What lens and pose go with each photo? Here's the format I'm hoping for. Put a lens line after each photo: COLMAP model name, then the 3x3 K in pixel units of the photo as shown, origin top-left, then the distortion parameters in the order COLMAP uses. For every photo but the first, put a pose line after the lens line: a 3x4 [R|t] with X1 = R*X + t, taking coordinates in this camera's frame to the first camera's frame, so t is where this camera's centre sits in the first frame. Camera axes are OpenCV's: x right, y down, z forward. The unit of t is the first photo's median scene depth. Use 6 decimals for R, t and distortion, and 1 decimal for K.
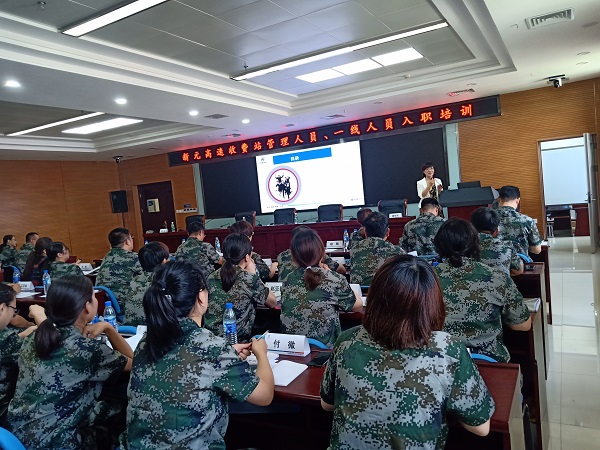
lens RADIAL K [[471.2, 0, 300.0], [0, 471.2, 225.0], [0, 0, 1]] dist [0.109812, -0.250479]
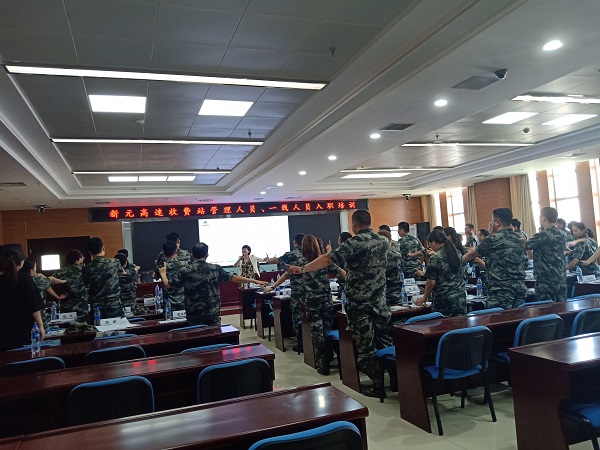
lens RADIAL K [[471.2, 0, 300.0], [0, 471.2, 225.0], [0, 0, 1]] dist [0.109812, -0.250479]
pose [[0.657504, 0.088391, 0.748248, -0.879954], [0.053640, 0.985084, -0.163503, 0.081022], [-0.751539, 0.147640, 0.642955, 0.060994]]
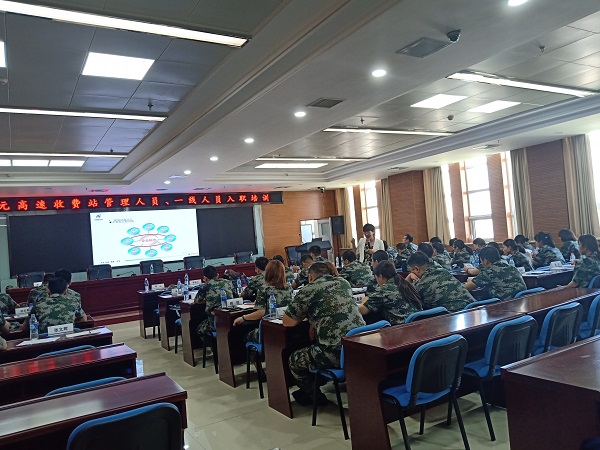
lens RADIAL K [[471.2, 0, 300.0], [0, 471.2, 225.0], [0, 0, 1]] dist [0.109812, -0.250479]
pose [[0.500884, 0.078931, 0.861908, -0.819680], [0.088995, 0.985858, -0.142000, 0.073285], [-0.860927, 0.147831, 0.486776, 0.122866]]
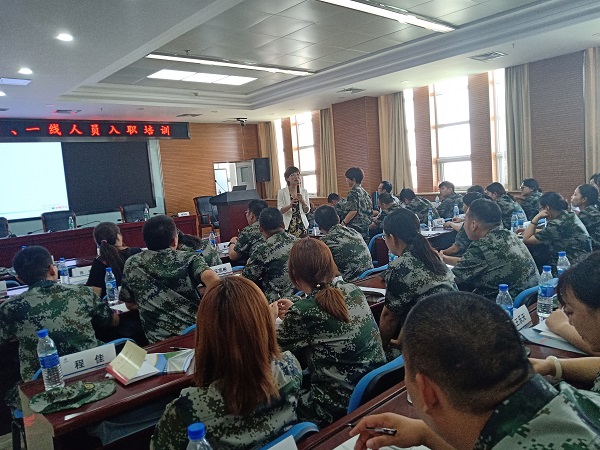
lens RADIAL K [[471.2, 0, 300.0], [0, 471.2, 225.0], [0, 0, 1]] dist [0.109812, -0.250479]
pose [[0.317920, -0.020329, 0.947900, -0.568892], [0.107277, 0.994121, -0.014659, 0.038014], [-0.942029, 0.106348, 0.318231, 0.292474]]
